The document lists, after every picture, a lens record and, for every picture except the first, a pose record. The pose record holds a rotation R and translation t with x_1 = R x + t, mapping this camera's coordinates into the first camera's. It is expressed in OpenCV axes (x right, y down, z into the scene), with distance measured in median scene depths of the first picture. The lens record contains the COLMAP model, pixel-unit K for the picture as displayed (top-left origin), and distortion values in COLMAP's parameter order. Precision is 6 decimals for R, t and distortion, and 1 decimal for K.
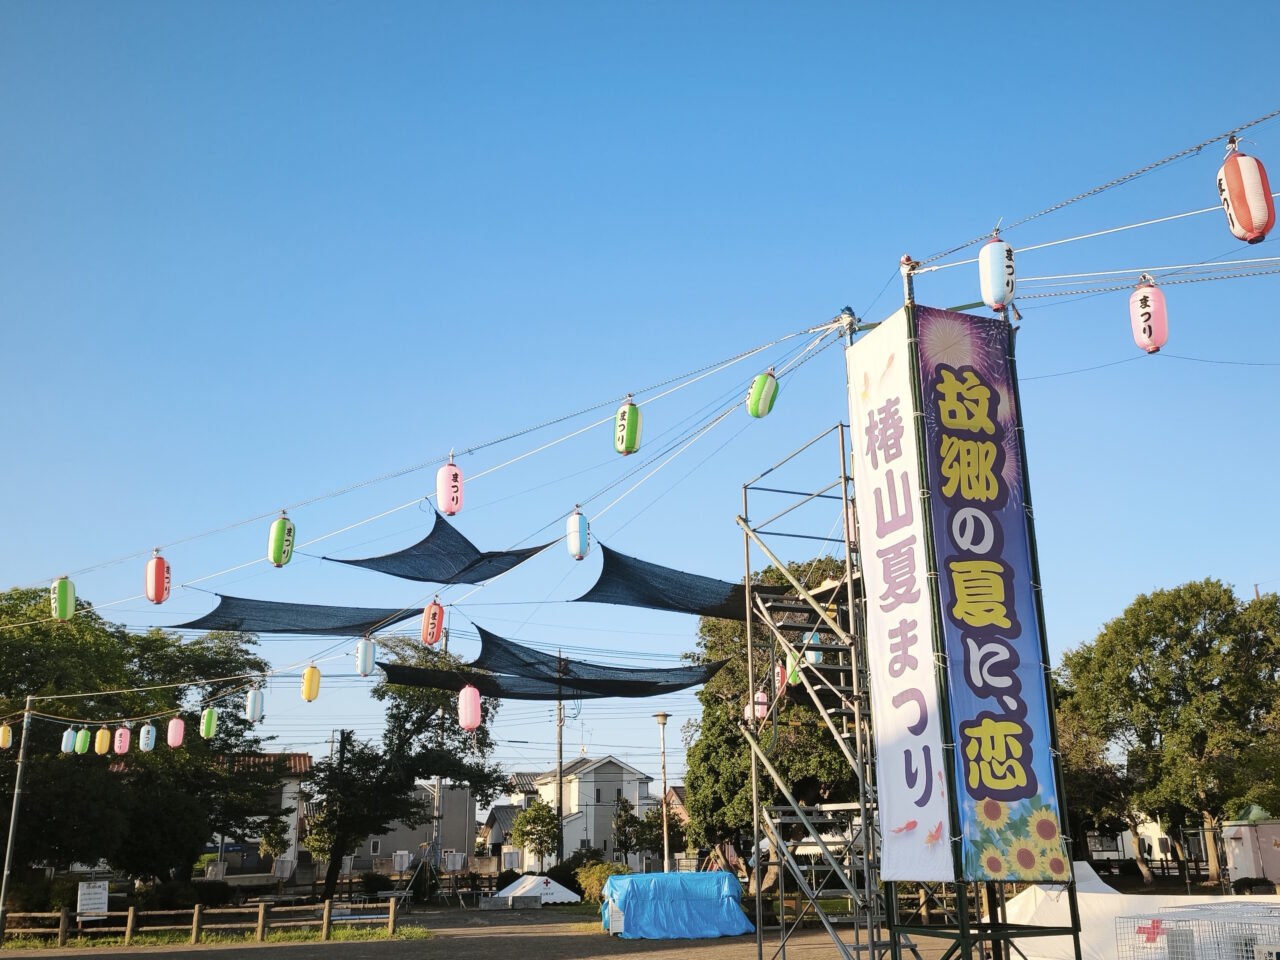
lens RADIAL K [[1200.2, 0, 640.2], [0, 1200.2, 481.4], [0, 0, 1]] dist [0.028137, 0.000000]
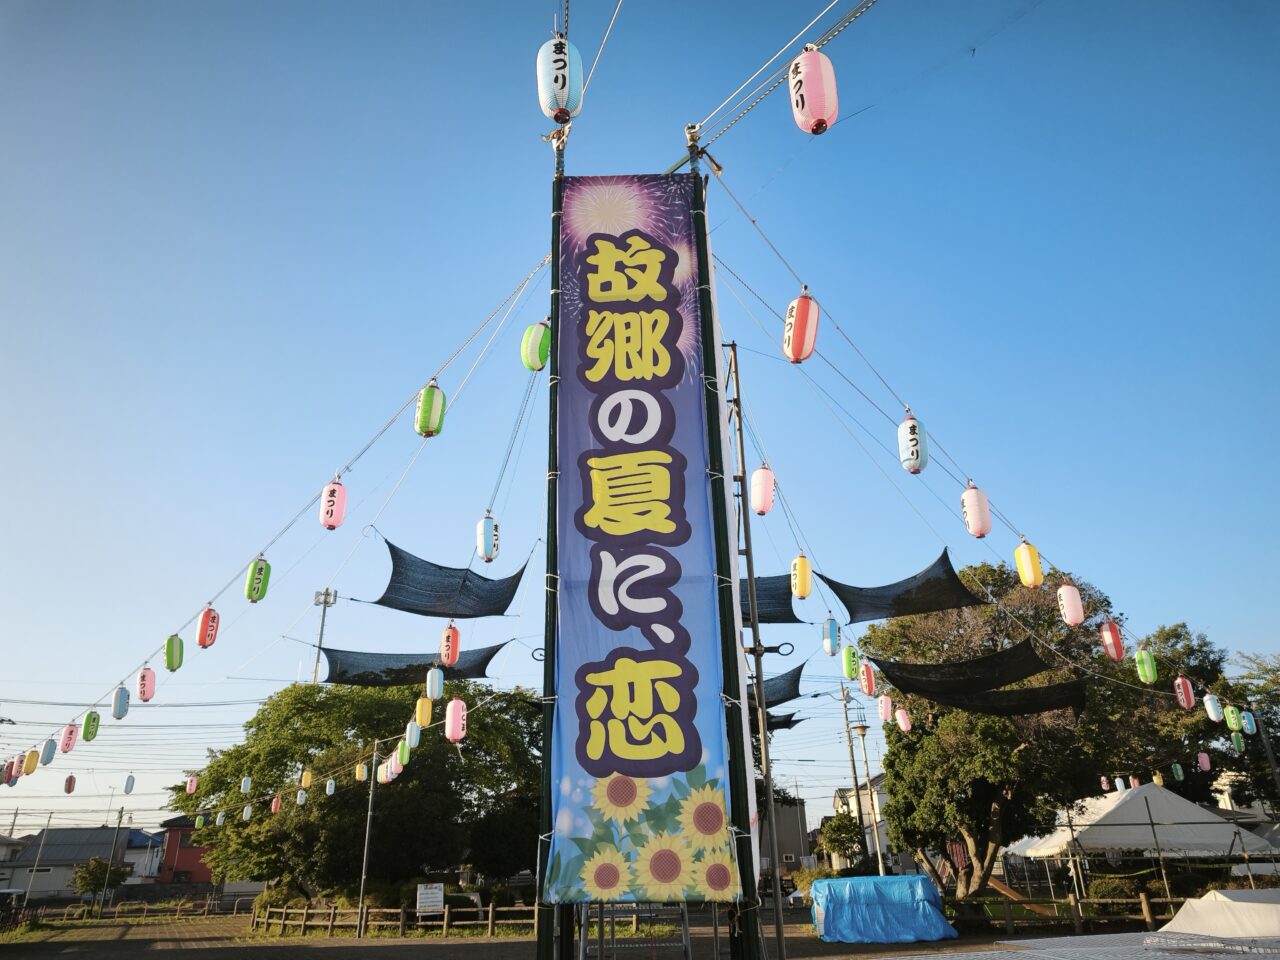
lens RADIAL K [[858.0, 0, 626.2], [0, 858.0, 451.5], [0, 0, 1]] dist [0.017099, -0.008454]
pose [[0.923119, -0.174265, -0.342759, 0.455771], [0.124310, 0.978790, -0.162842, 0.150776], [0.363867, 0.107715, 0.925202, 0.486908]]
